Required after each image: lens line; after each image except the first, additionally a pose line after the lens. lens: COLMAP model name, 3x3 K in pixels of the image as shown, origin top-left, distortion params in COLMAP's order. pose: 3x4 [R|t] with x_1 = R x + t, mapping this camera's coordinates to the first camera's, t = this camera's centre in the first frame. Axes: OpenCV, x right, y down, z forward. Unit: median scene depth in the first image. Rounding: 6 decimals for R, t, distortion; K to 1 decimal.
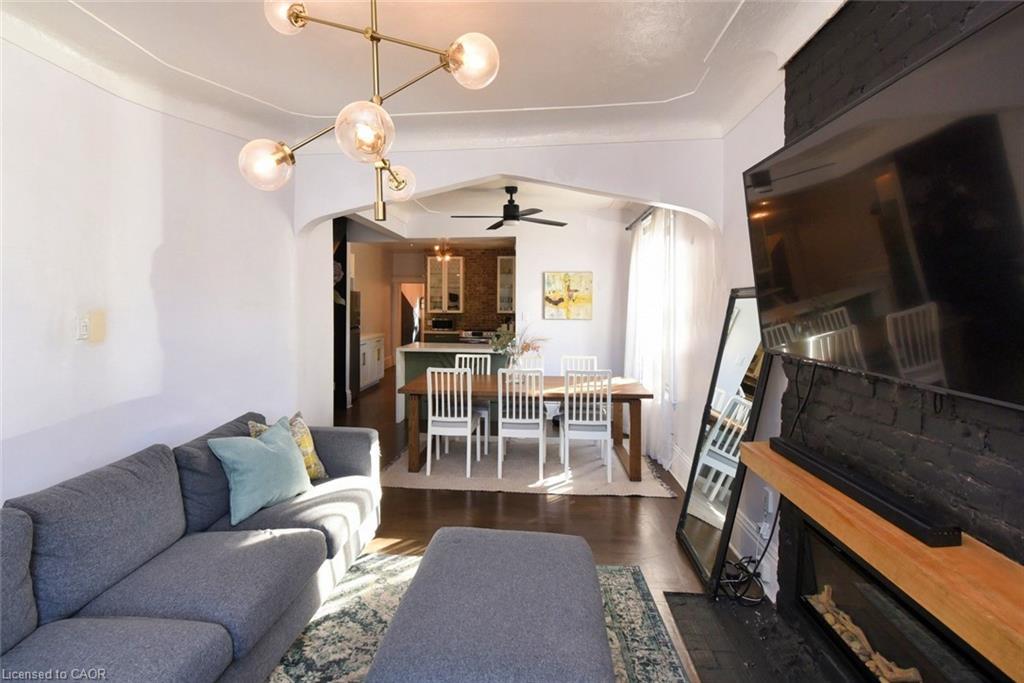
lens RADIAL K [[486.6, 0, 488.4], [0, 486.6, 314.8], [0, 0, 1]] dist [0.017622, -0.027774]
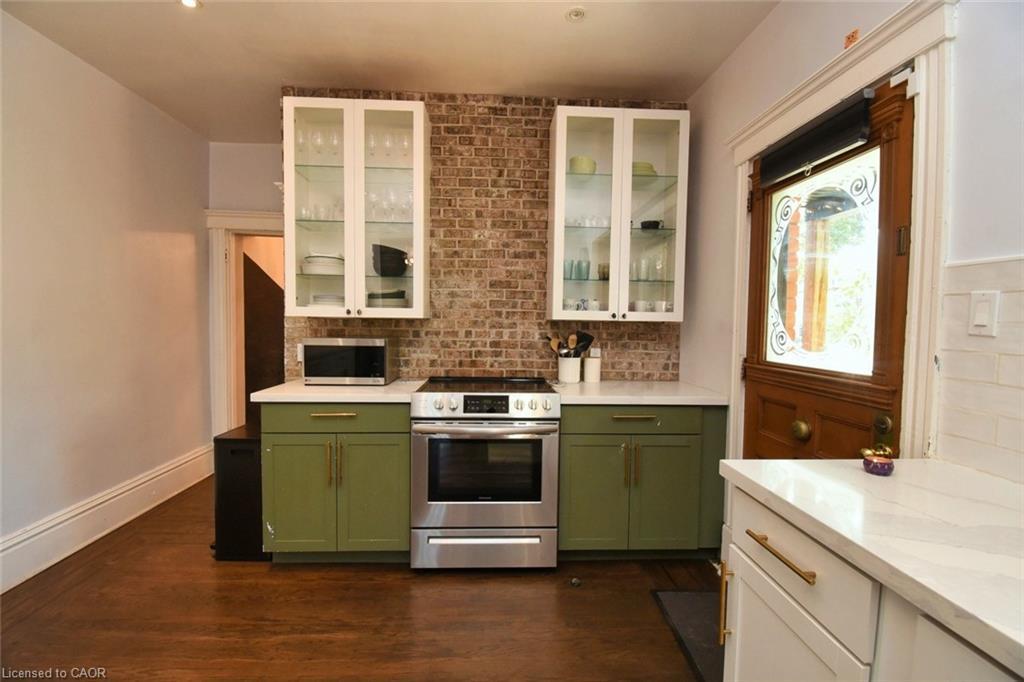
lens RADIAL K [[449.0, 0, 509.0], [0, 449.0, 342.8], [0, 0, 1]] dist [0.017429, -0.025149]
pose [[0.988017, 0.001809, 0.154331, -0.092163], [-0.006491, 0.999534, 0.029839, 0.004397], [-0.154205, -0.030484, 0.987568, 1.541035]]
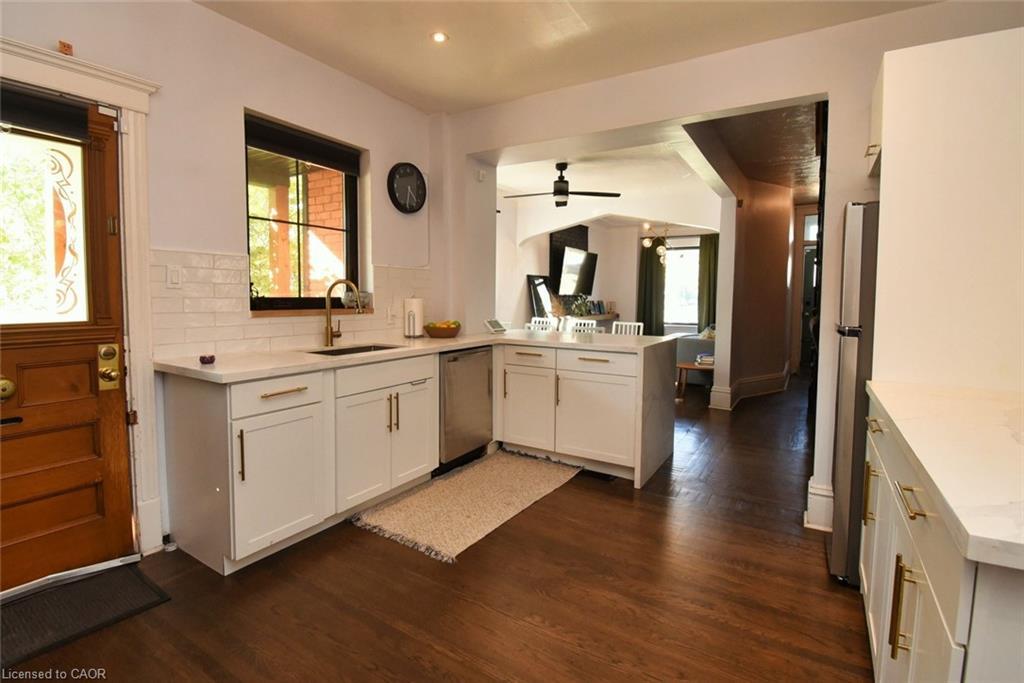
lens RADIAL K [[476.5, 0, 507.3], [0, 476.5, 324.5], [0, 0, 1]] dist [-0.001152, -0.000317]
pose [[-0.894234, -0.041013, 0.445717, -0.324074], [-0.004283, 0.996532, 0.083105, 0.000693], [-0.447579, 0.072406, -0.891308, 2.001313]]
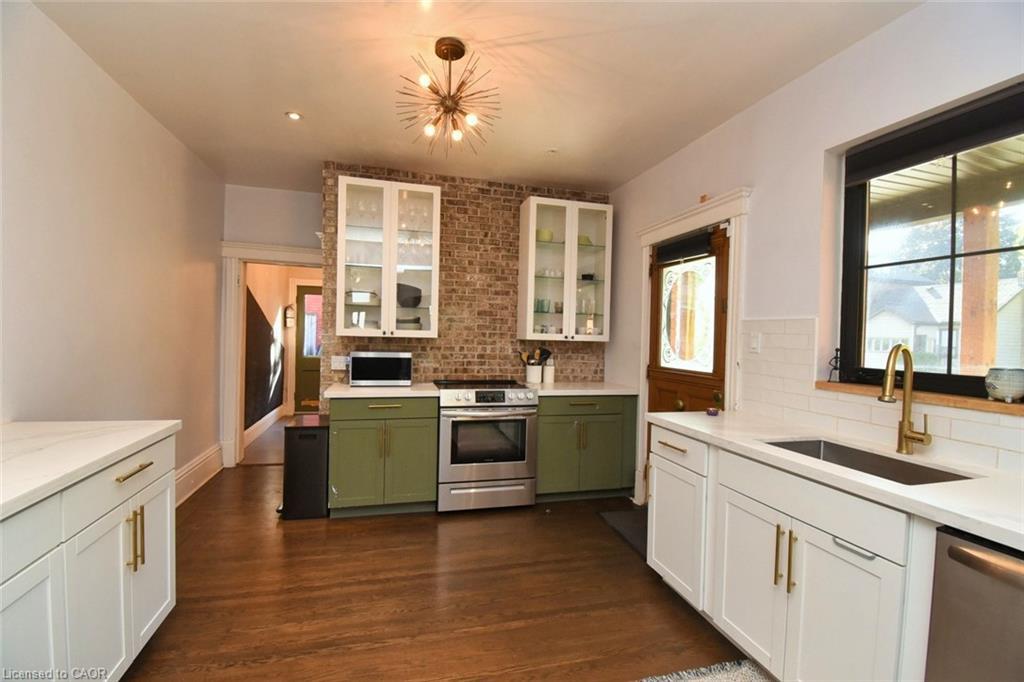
lens RADIAL K [[449.0, 0, 509.0], [0, 449.0, 342.8], [0, 0, 1]] dist [0.017429, -0.025149]
pose [[0.931669, 0.012391, 0.363096, -0.263506], [-0.013389, 0.999910, 0.000230, -0.001401], [-0.363061, -0.005076, 0.931752, 1.352615]]
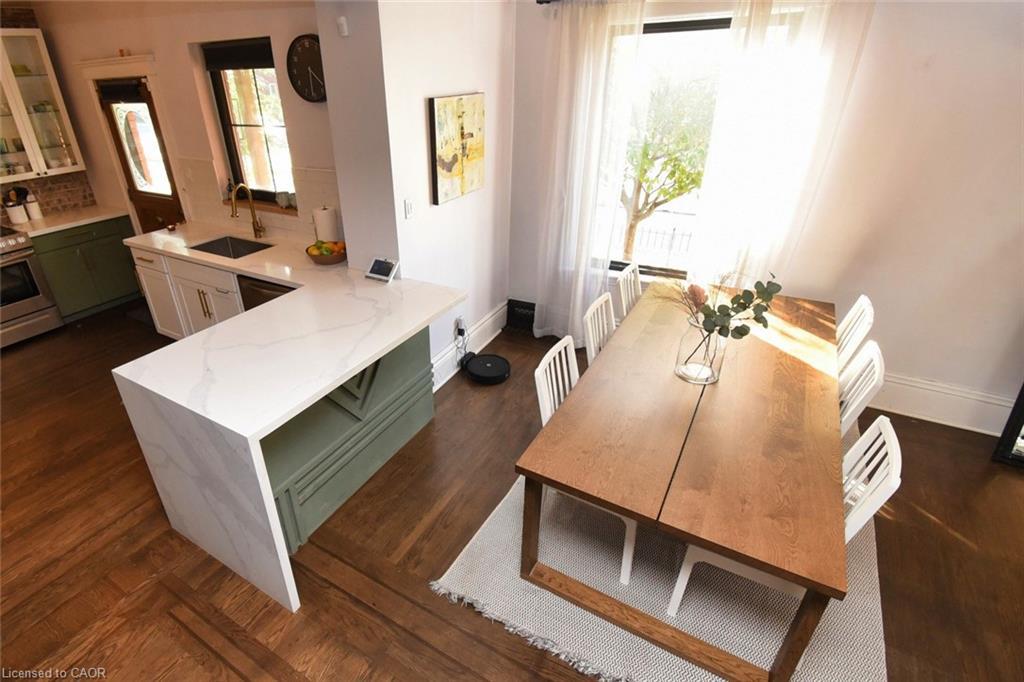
lens RADIAL K [[512.9, 0, 440.7], [0, 512.9, 334.6], [0, 0, 1]] dist [0.024193, -0.025904]
pose [[0.453862, -0.424496, 0.783462, -0.416517], [0.056989, 0.891263, 0.449892, -0.130908], [-0.889248, -0.159540, 0.428702, 0.940553]]
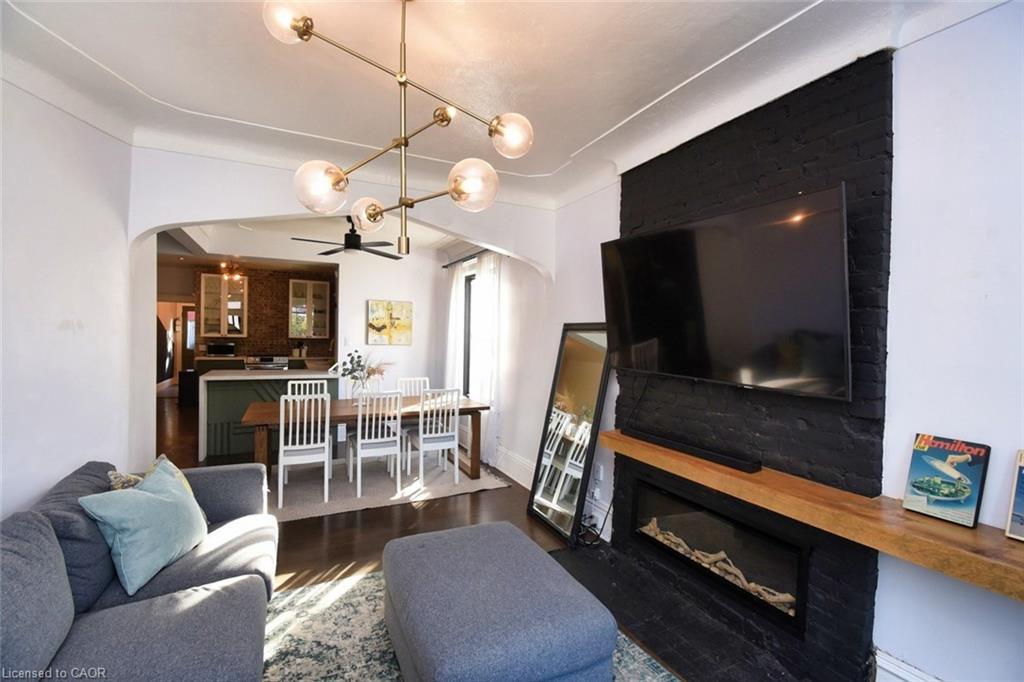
lens RADIAL K [[449.0, 0, 509.0], [0, 449.0, 342.8], [0, 0, 1]] dist [0.017429, -0.025149]
pose [[0.846099, 0.004644, 0.533006, -0.180854], [-0.008166, 0.999958, 0.004250, -0.001849], [-0.532964, -0.007948, 0.846101, 0.012642]]
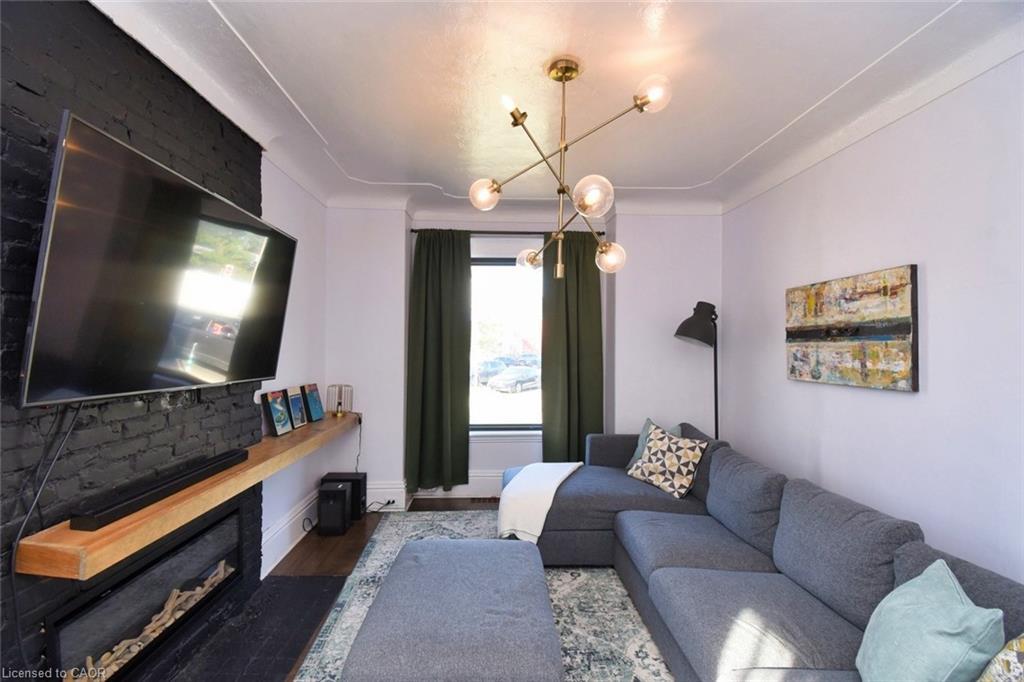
lens RADIAL K [[449.0, 0, 509.0], [0, 449.0, 342.8], [0, 0, 1]] dist [0.017429, -0.025149]
pose [[-0.990632, -0.010817, -0.136132, 0.025449], [-0.012313, 0.999873, 0.010151, -0.007927], [0.136005, 0.011732, -0.990639, 0.720602]]
